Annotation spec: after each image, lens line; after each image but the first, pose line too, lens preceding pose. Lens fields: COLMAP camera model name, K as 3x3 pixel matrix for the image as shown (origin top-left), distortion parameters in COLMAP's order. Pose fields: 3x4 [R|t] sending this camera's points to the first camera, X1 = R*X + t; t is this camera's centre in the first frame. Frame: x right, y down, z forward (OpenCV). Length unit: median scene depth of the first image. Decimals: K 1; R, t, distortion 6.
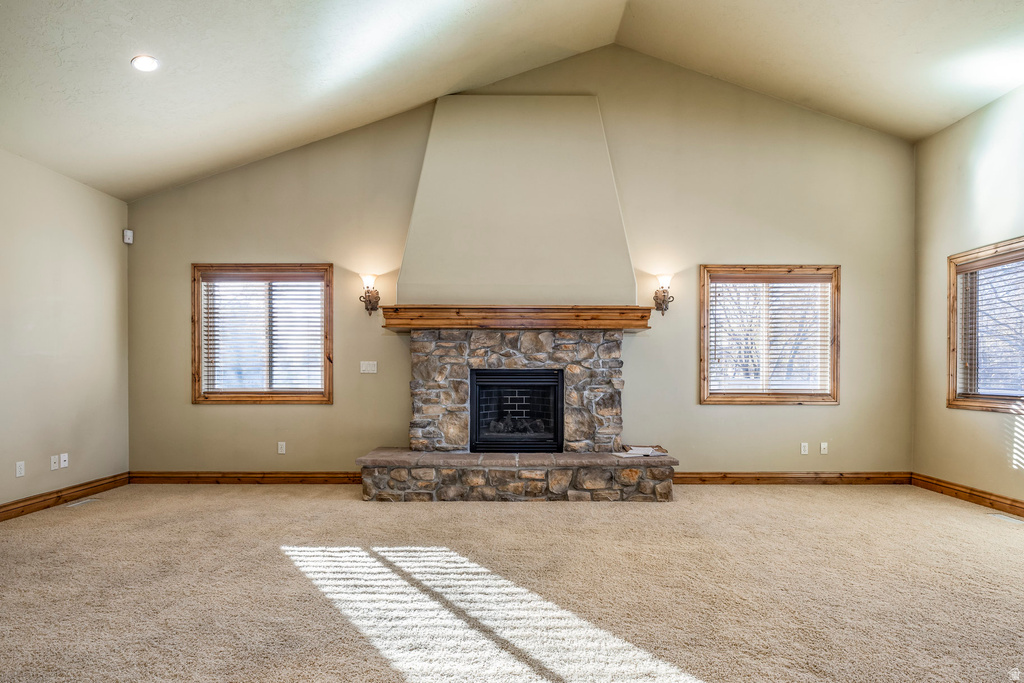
lens RADIAL K [[532.7, 0, 491.2], [0, 532.7, 382.3], [0, 0, 1]] dist [-0.009448, 0.003448]
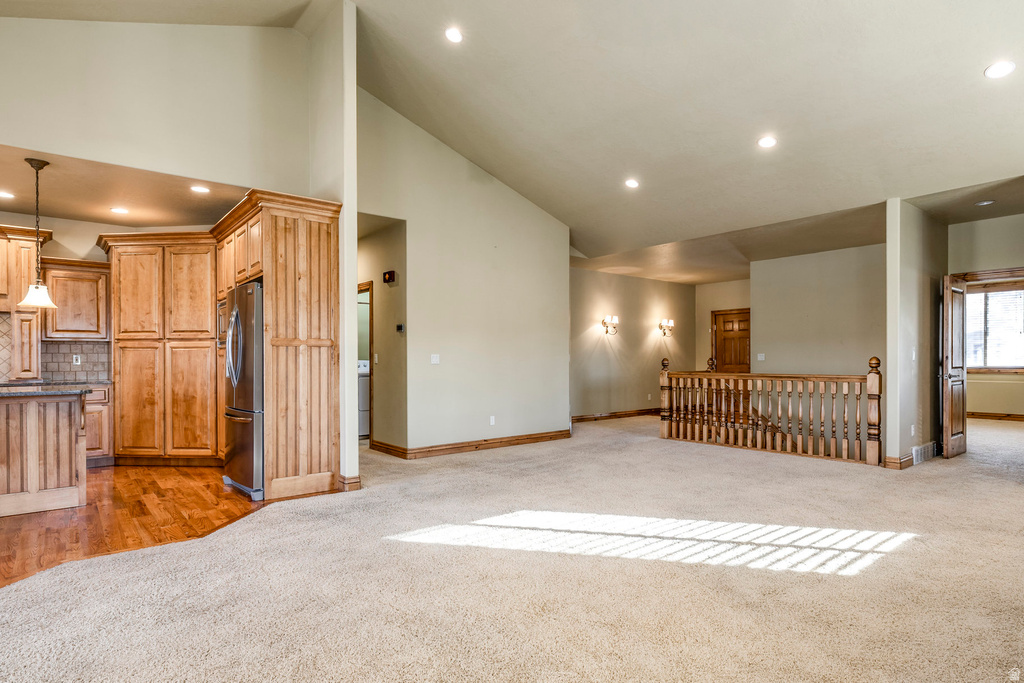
lens RADIAL K [[537.9, 0, 492.2], [0, 537.9, 362.6], [0, 0, 1]] dist [-0.001129, 0.003284]
pose [[-0.772981, 0.003157, -0.634421, 0.601325], [-0.012441, 0.999720, 0.020134, -0.019162], [0.634307, 0.023456, -0.772726, 0.887827]]
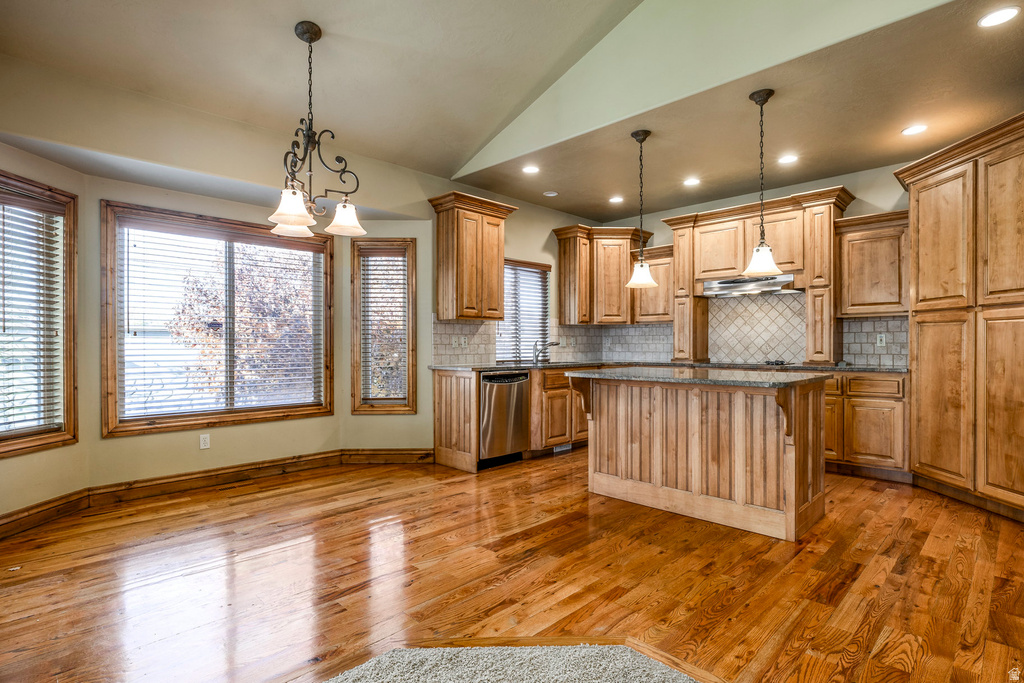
lens RADIAL K [[503.1, 0, 550.8], [0, 503.1, 351.3], [0, 0, 1]] dist [-0.008107, -0.001800]
pose [[-0.739953, -0.010798, 0.672572, 0.369067], [0.016553, 0.999276, 0.034254, -0.009570], [-0.672455, 0.036480, -0.739238, 0.406013]]
